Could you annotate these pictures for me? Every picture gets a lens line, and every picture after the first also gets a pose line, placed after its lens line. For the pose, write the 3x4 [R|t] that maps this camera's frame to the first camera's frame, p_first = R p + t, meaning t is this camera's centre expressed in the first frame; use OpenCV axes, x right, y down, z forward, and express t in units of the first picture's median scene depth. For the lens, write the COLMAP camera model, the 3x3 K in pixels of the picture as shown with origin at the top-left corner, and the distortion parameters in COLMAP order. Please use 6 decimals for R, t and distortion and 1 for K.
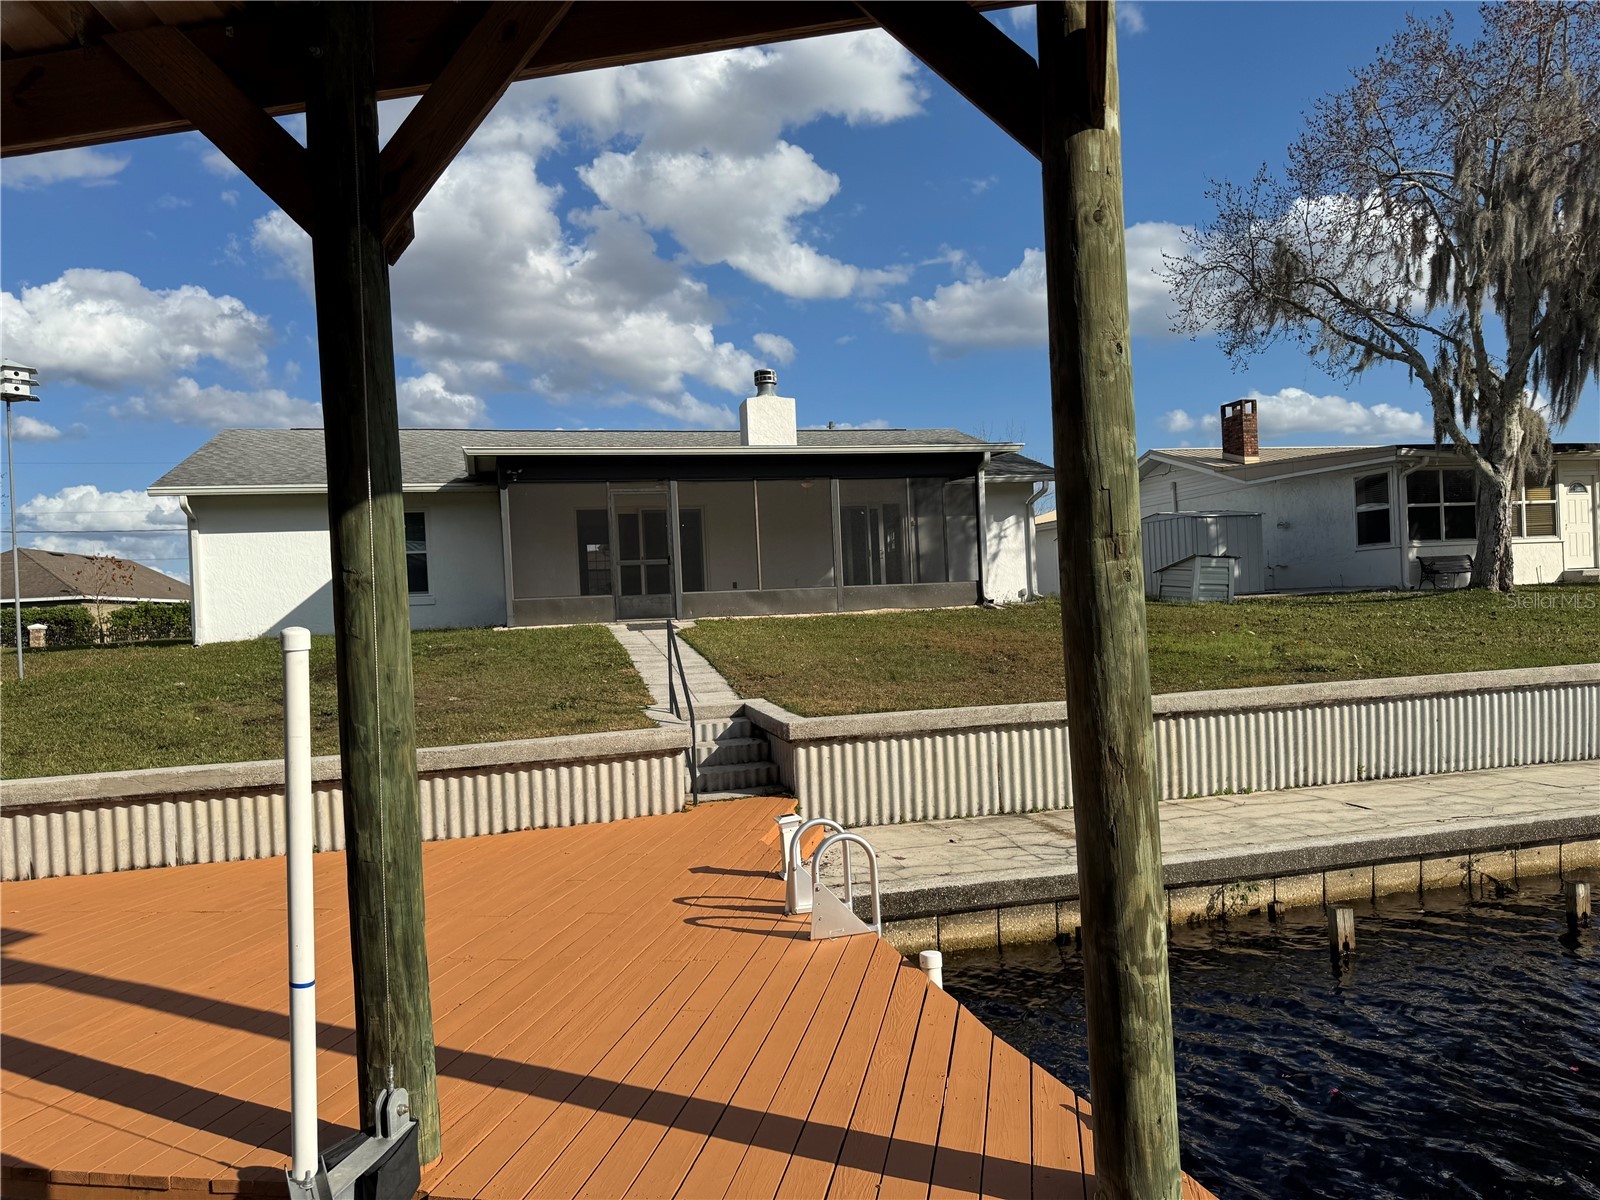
lens RADIAL K [[1120.3, 0, 790.2], [0, 1120.3, 590.7], [0, 0, 1]] dist [0.067209, -0.083032]
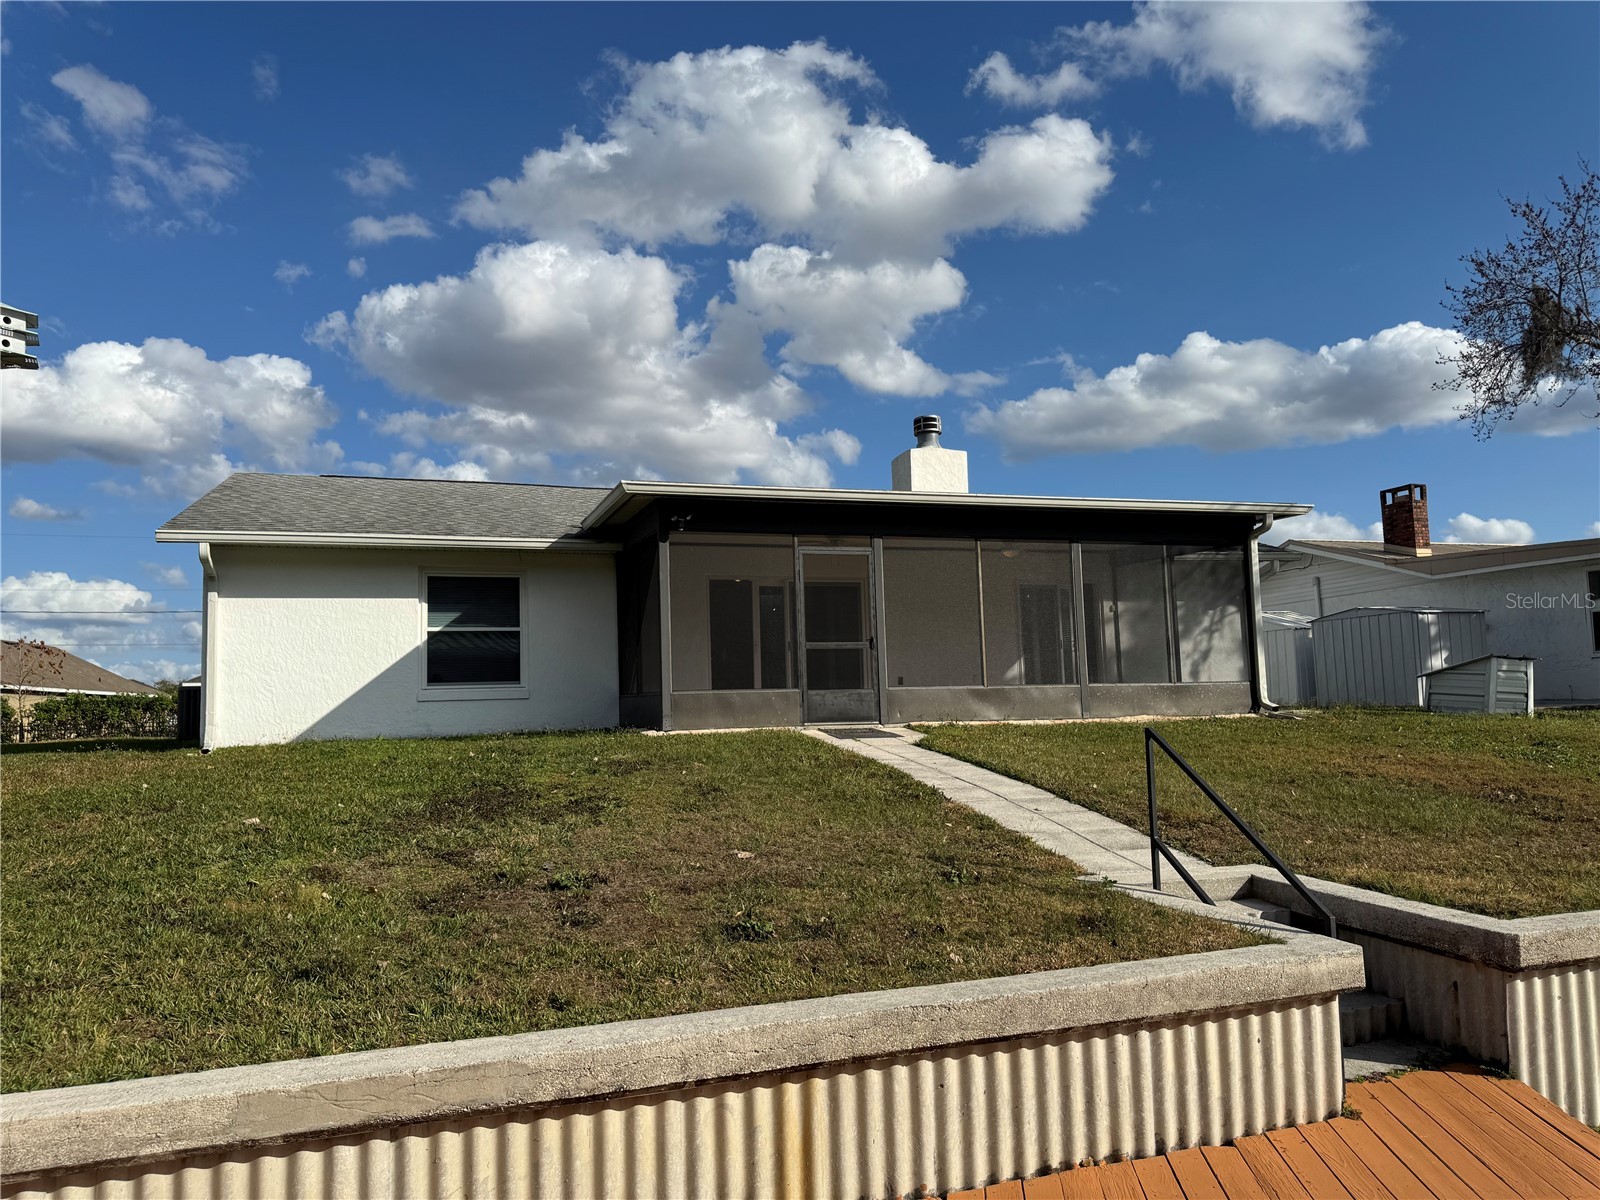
lens RADIAL K [[1120.3, 0, 790.3], [0, 1120.3, 598.7], [0, 0, 1]] dist [0.067209, -0.083032]
pose [[0.998146, 0.024130, 0.055878, -0.163406], [-0.019214, 0.996032, -0.086900, 0.006578], [-0.057753, 0.085665, 0.994649, 0.210945]]
